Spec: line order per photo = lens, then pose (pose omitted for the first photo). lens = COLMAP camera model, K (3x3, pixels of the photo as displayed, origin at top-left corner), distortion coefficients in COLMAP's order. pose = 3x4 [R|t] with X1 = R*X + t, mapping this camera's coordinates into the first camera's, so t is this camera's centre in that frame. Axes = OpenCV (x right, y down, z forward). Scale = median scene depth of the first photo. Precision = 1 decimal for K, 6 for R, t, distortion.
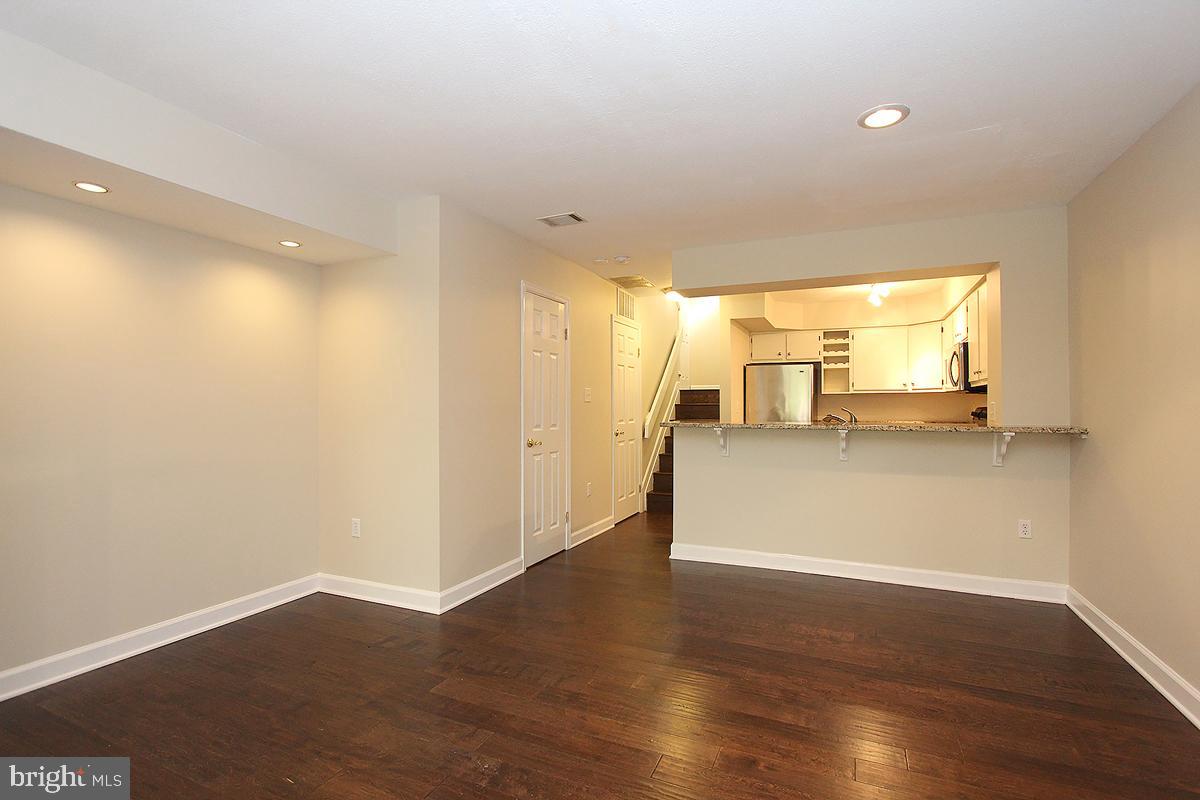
lens RADIAL K [[560.6, 0, 612.5], [0, 560.6, 402.0], [0, 0, 1]] dist [-0.016942, 0.002114]
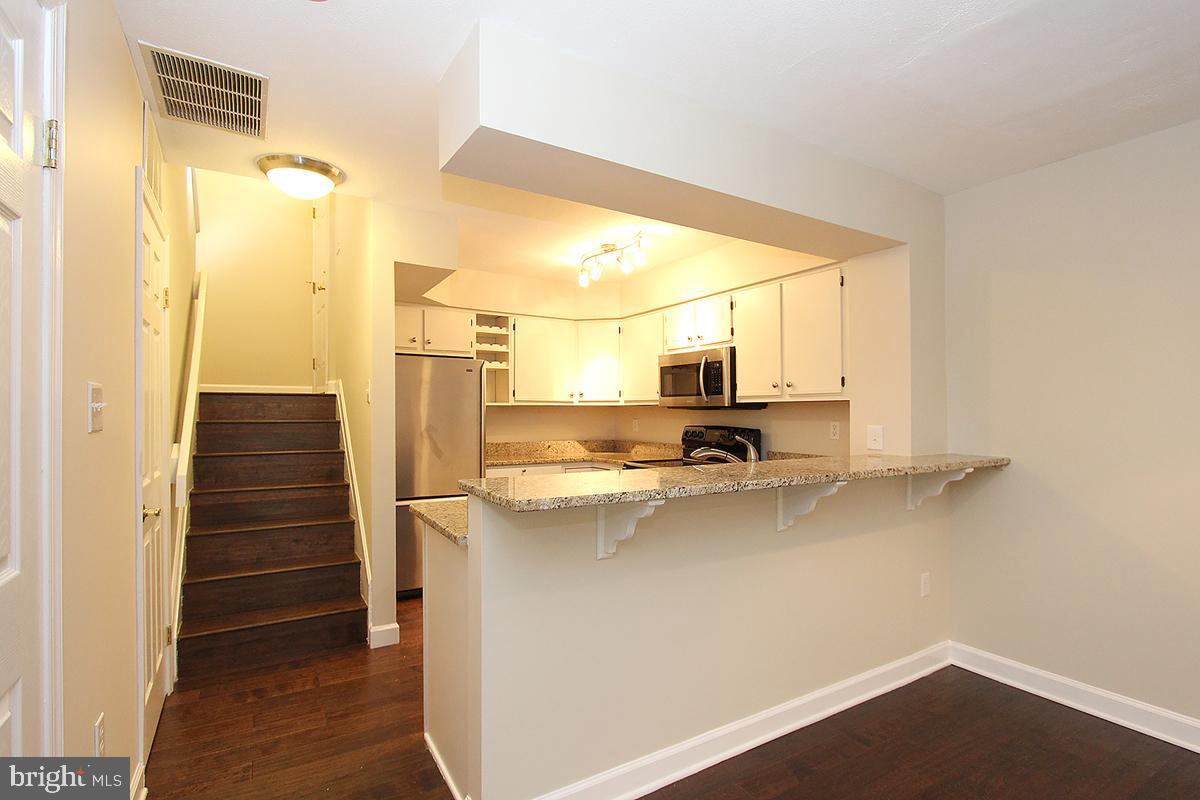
lens RADIAL K [[570.4, 0, 614.3], [0, 570.4, 410.5], [0, 0, 1]] dist [-0.019132, 0.001451]
pose [[0.562867, 0.003465, 0.826540, -0.111620], [-0.008022, 0.999967, 0.001271, -0.011503], [-0.826508, -0.007346, 0.562876, 0.525067]]
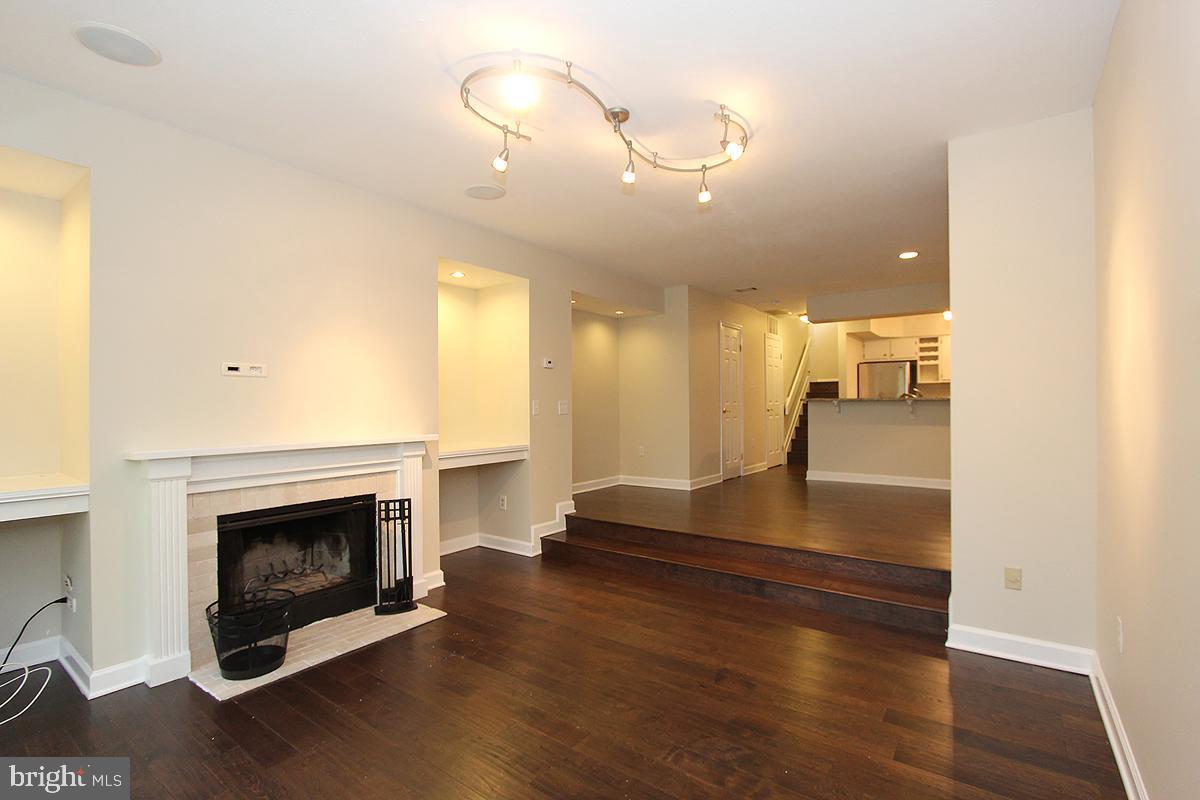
lens RADIAL K [[560.6, 0, 604.9], [0, 560.6, 405.8], [0, 0, 1]] dist [-0.016942, 0.002114]
pose [[0.975333, -0.004921, -0.220683, -0.088536], [0.007117, 0.999933, 0.009159, 0.026924], [0.220623, -0.010503, 0.975303, -0.588620]]
